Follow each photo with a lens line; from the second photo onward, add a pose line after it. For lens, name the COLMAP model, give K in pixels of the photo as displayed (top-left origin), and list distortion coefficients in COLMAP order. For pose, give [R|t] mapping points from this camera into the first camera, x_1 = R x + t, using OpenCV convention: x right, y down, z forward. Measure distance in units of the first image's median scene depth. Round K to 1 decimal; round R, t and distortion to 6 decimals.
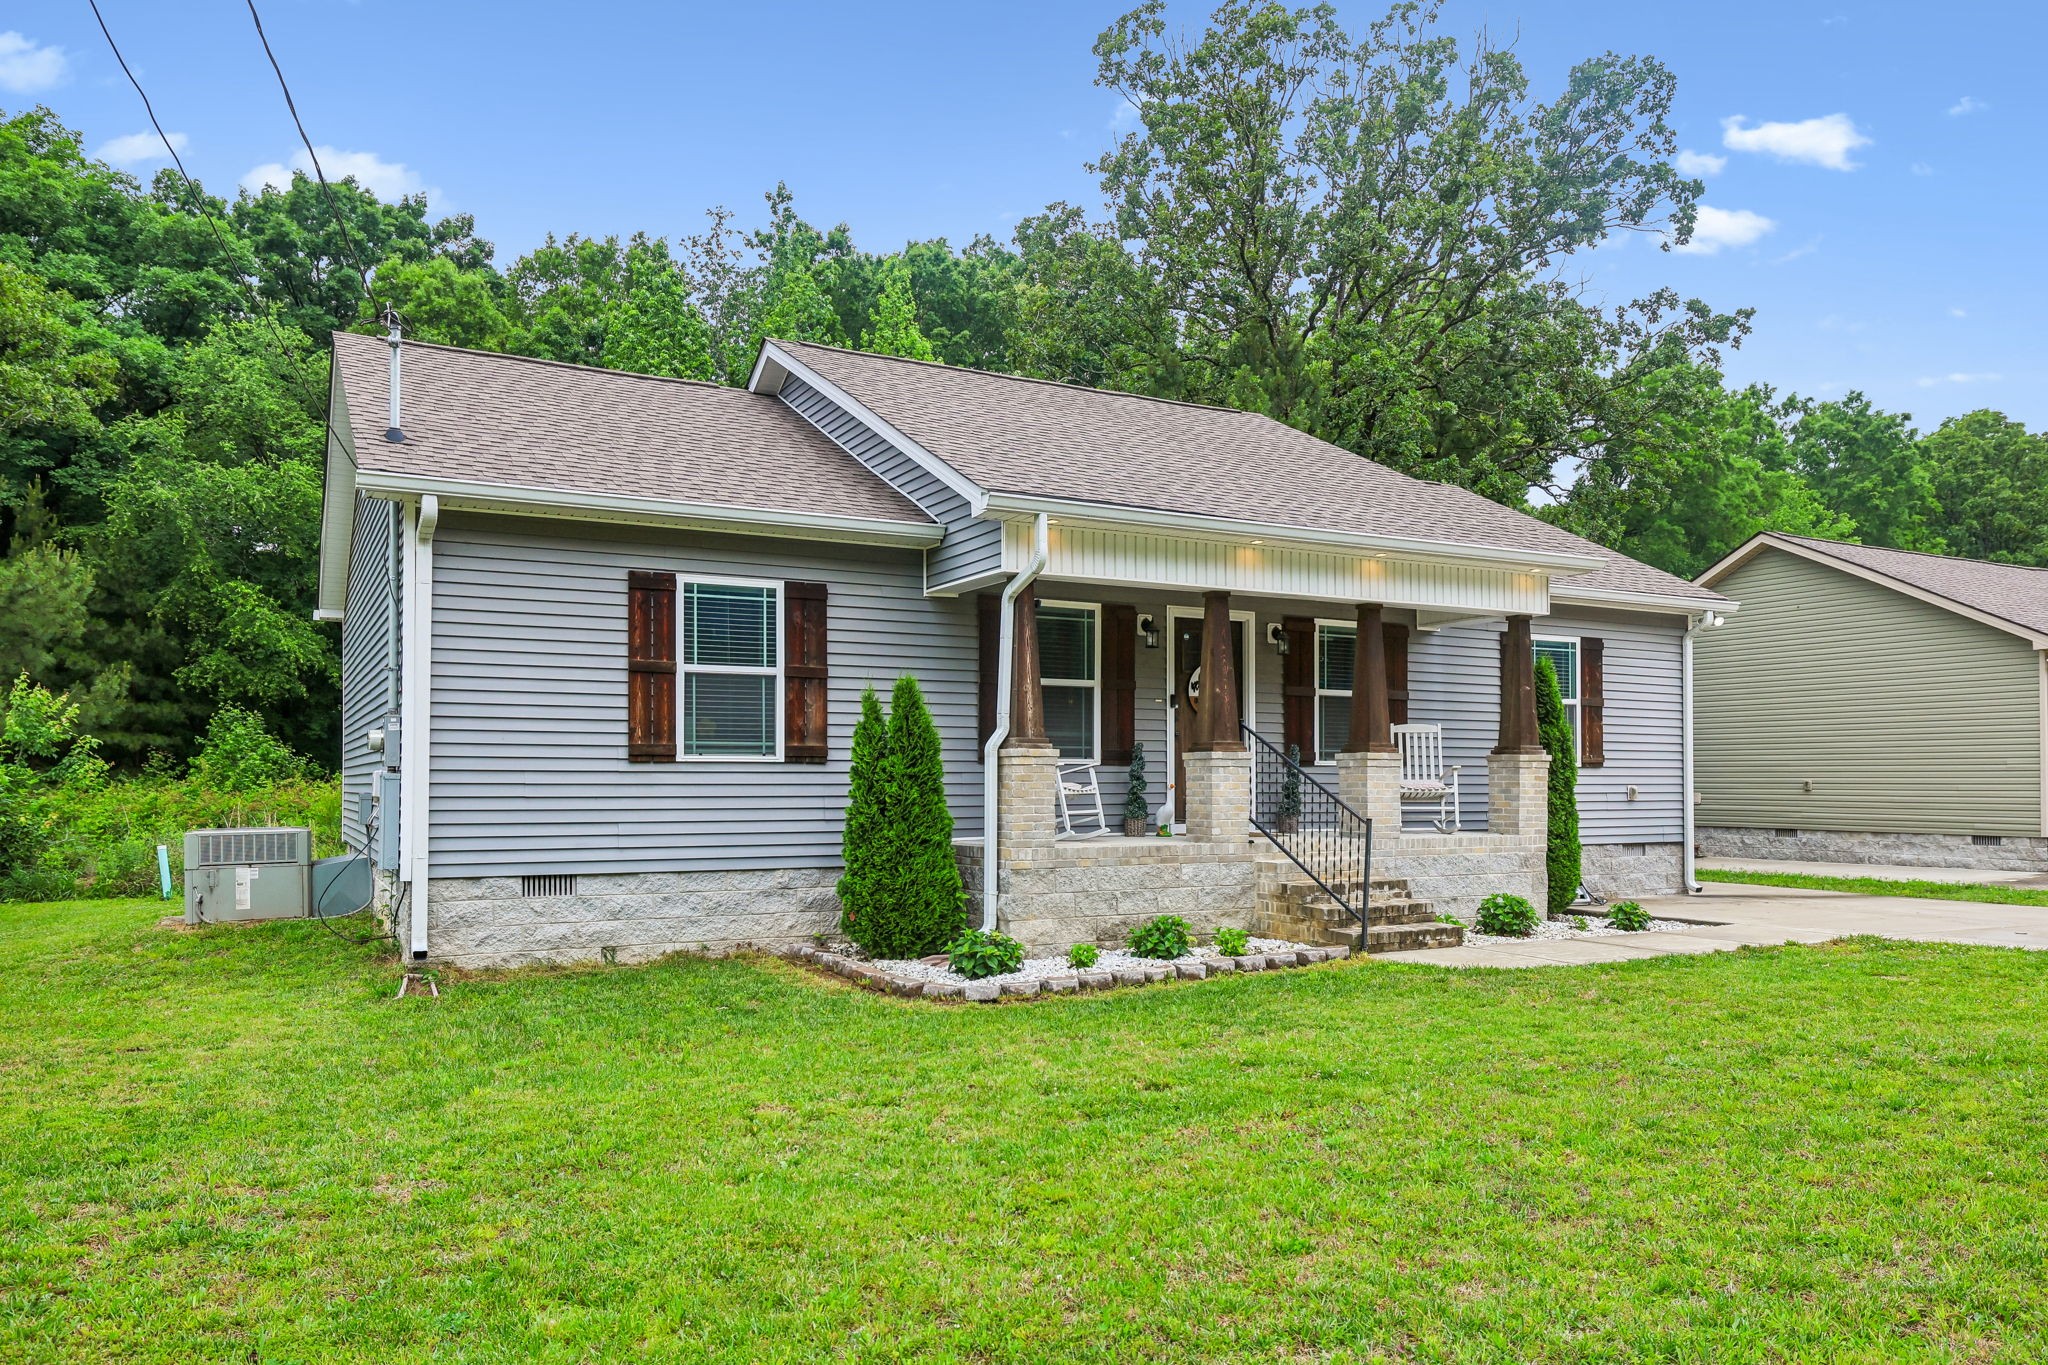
lens RADIAL K [[1381.8, 0, 1033.5], [0, 1381.8, 753.2], [0, 0, 1]] dist [-0.001043, -0.000064]
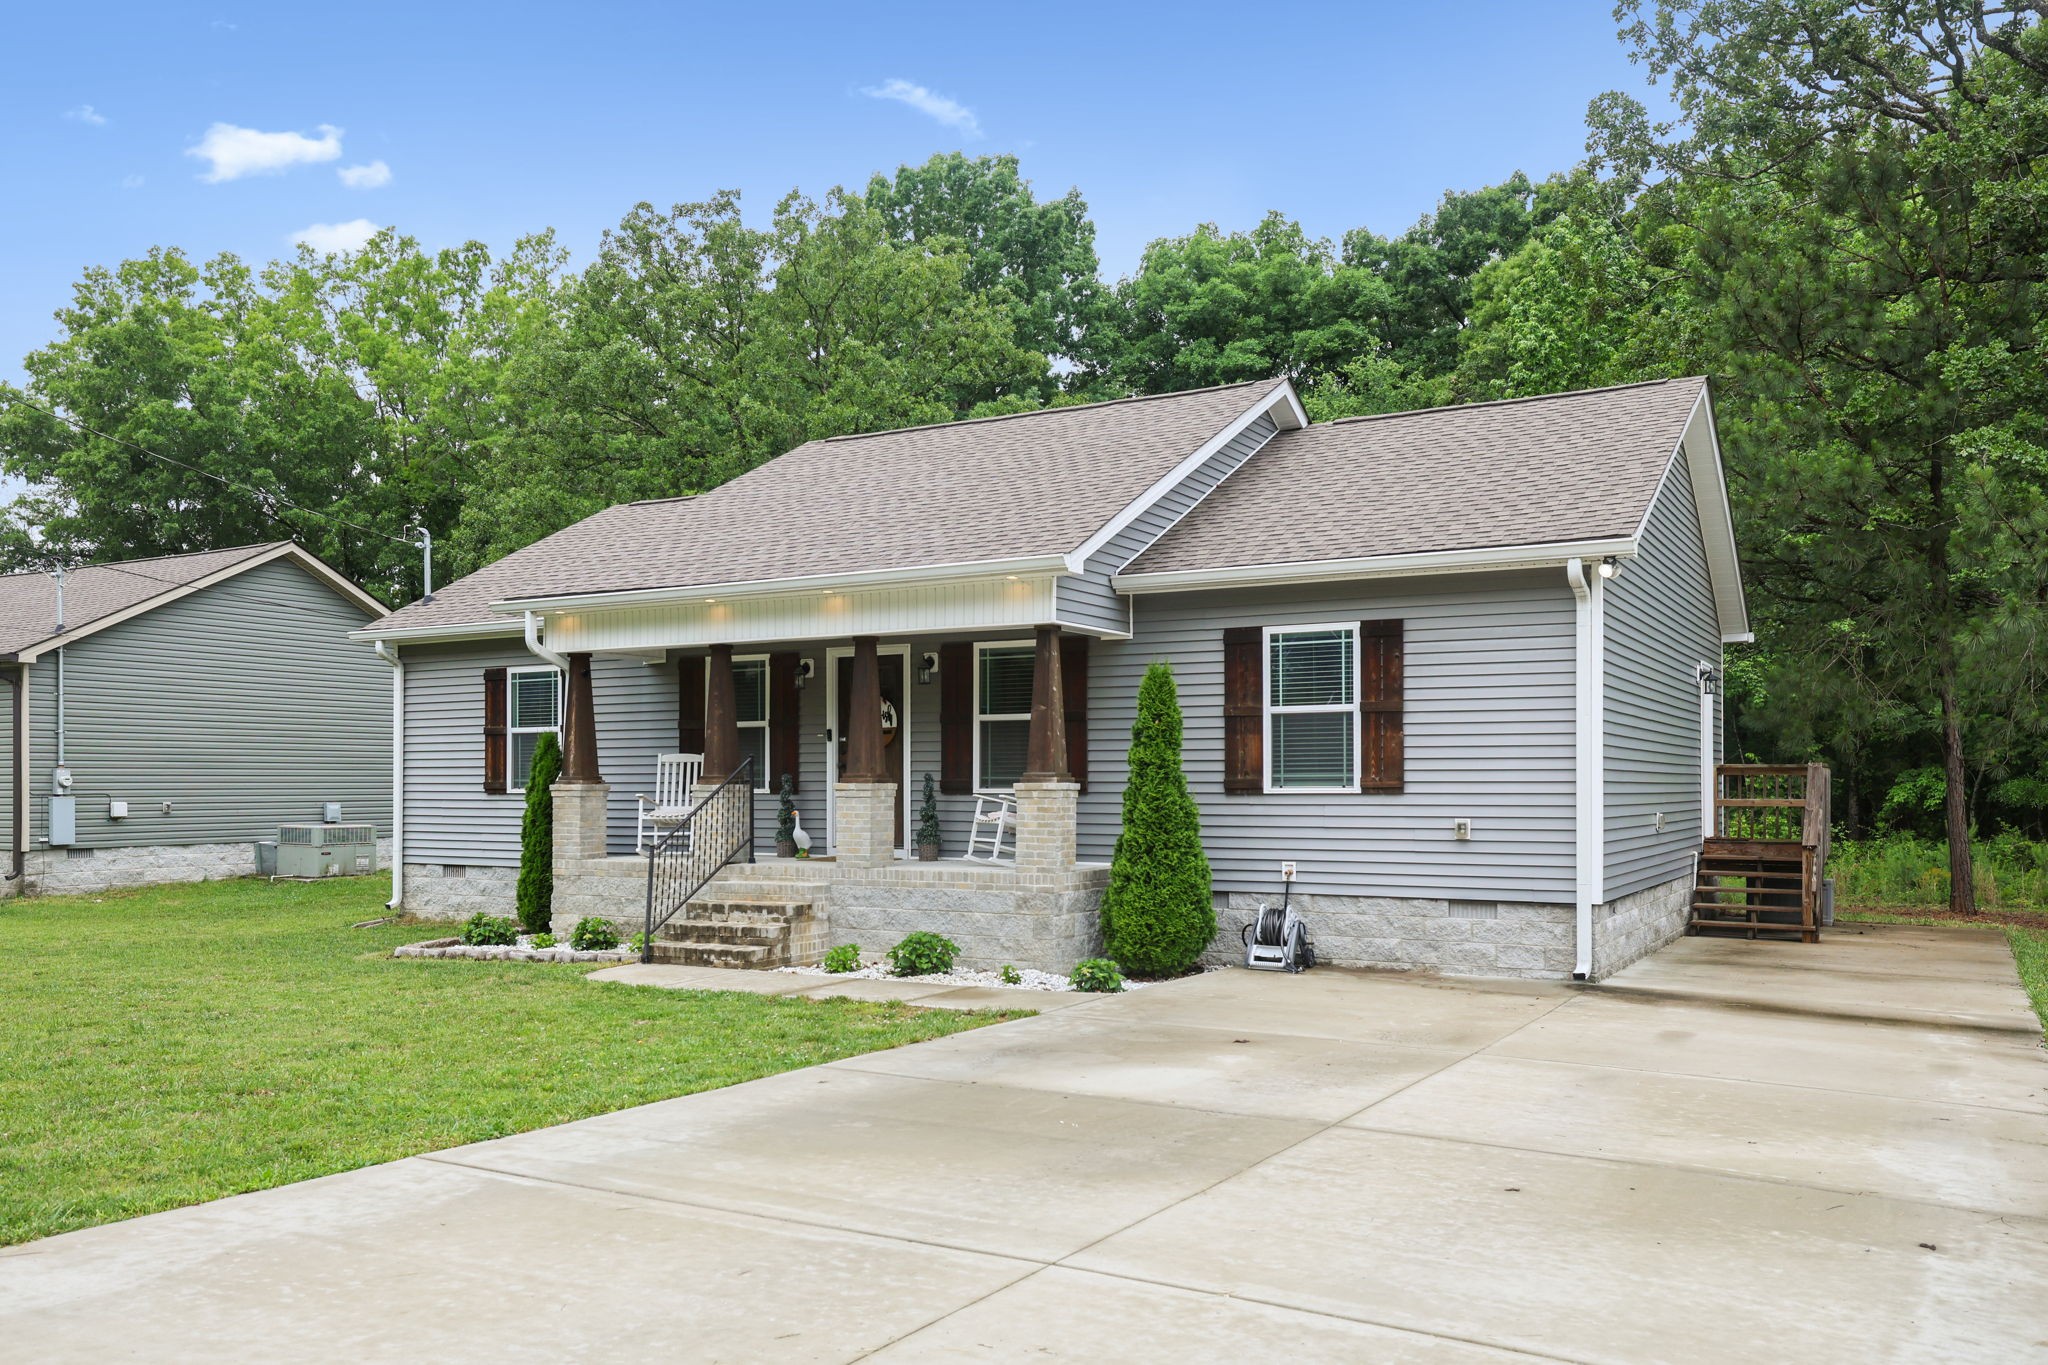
lens RADIAL K [[1573.3, 0, 1029.9], [0, 1573.3, 782.8], [0, 0, 1]] dist [0.027652, -0.003433]
pose [[0.535701, -0.002702, -0.844404, 1.437557], [0.018441, 0.999794, 0.008501, -0.009119], [0.844207, -0.020126, 0.535640, 0.538995]]
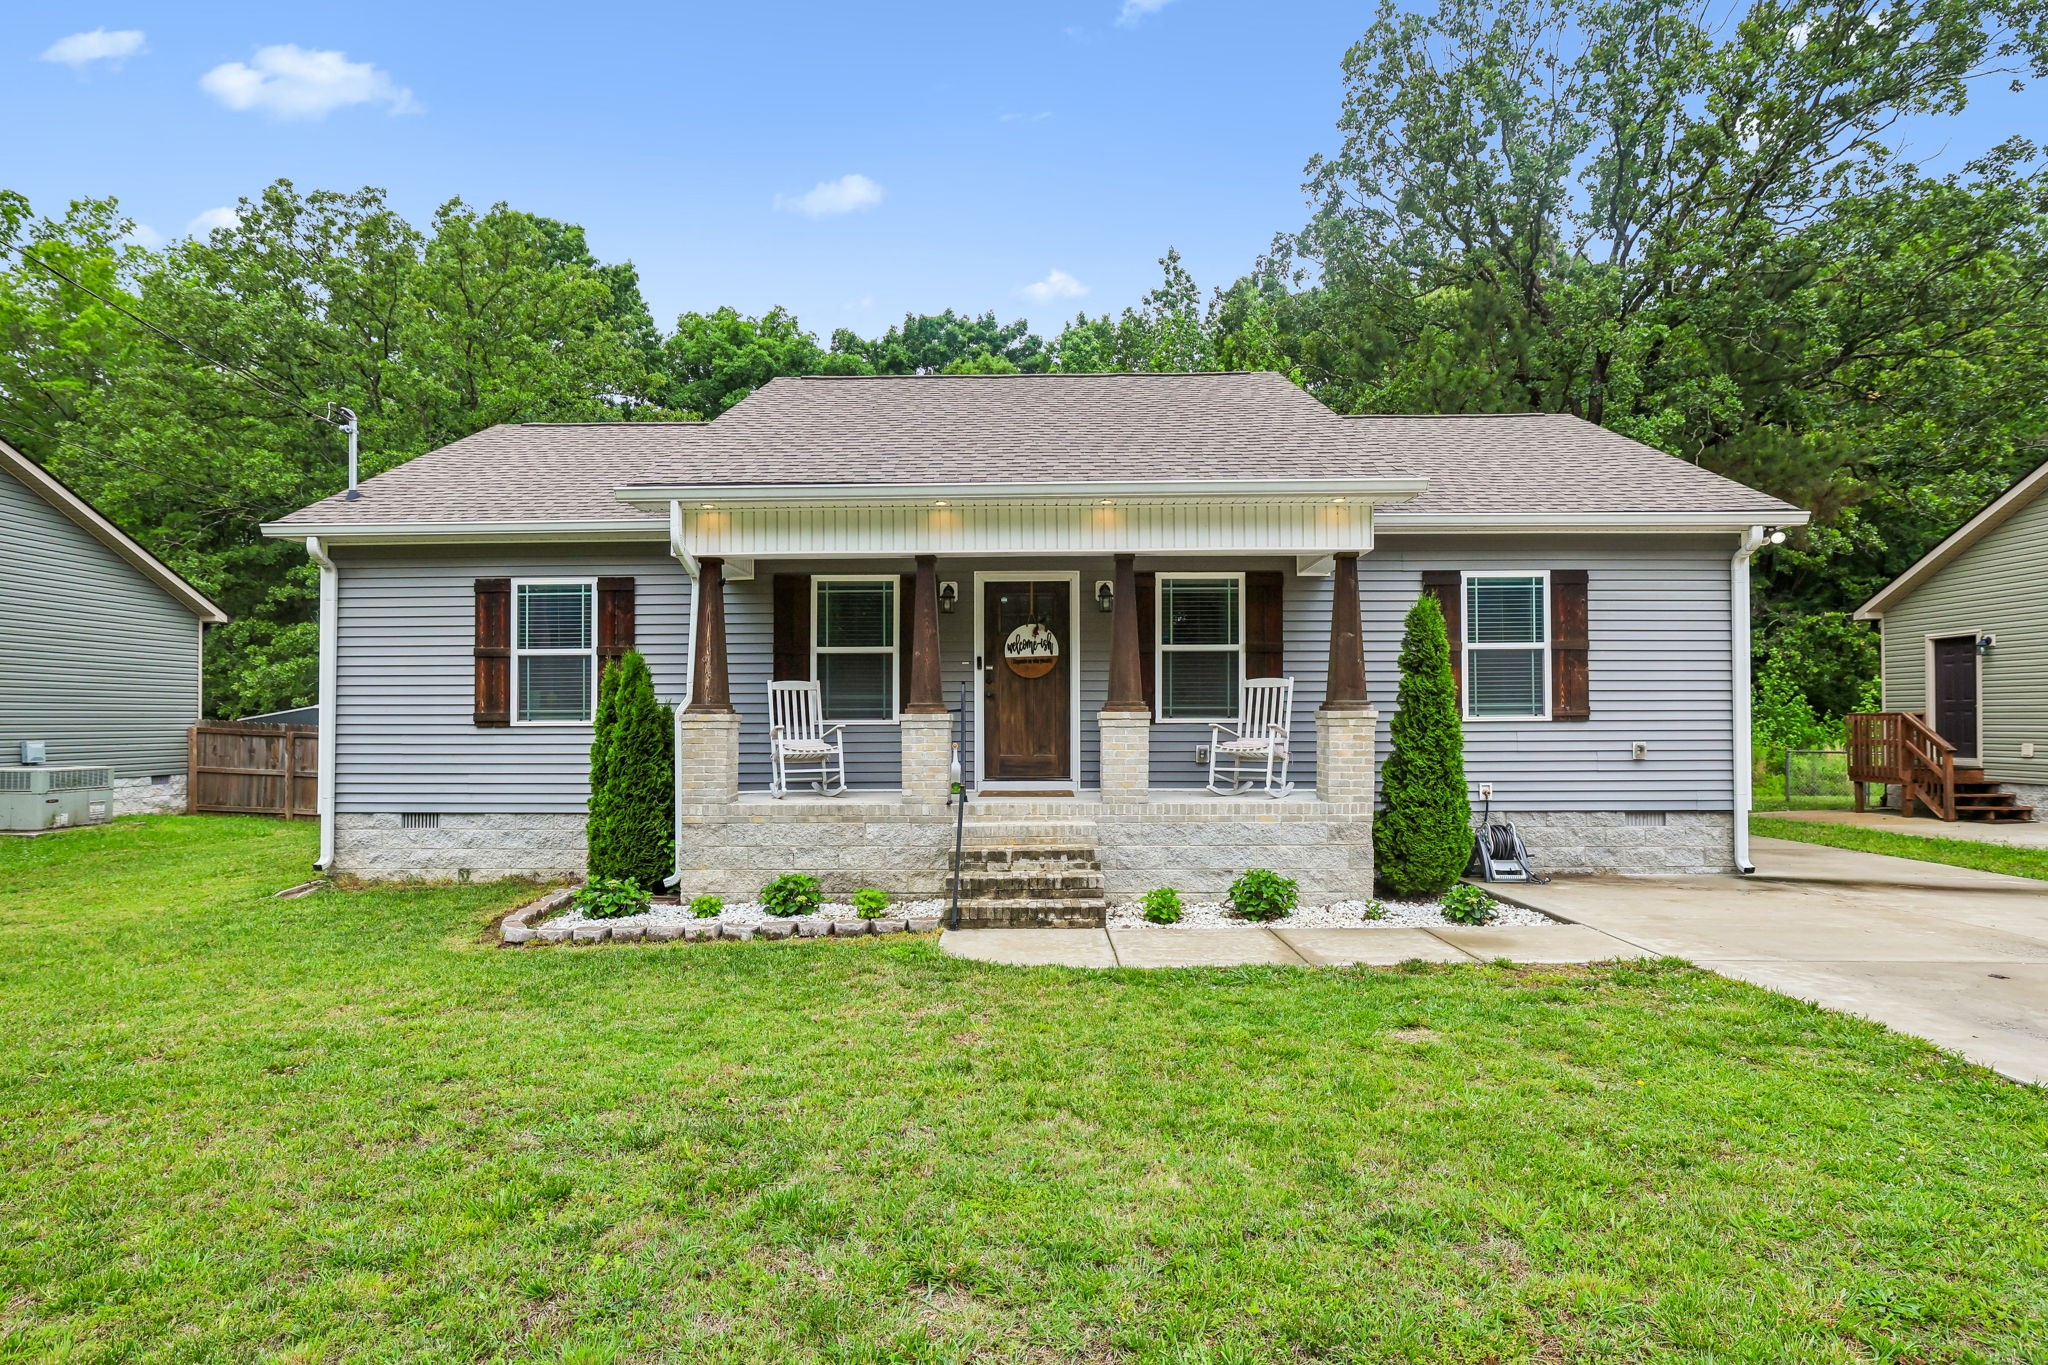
lens RADIAL K [[1054.6, 0, 1023.3], [0, 1054.6, 704.4], [0, 0, 1]] dist [-0.018398, 0.001190]
pose [[0.871686, -0.011968, -0.489918, 0.601523], [0.014287, 0.999897, 0.000994, -0.007970], [0.489856, -0.007866, 0.871768, 0.373906]]
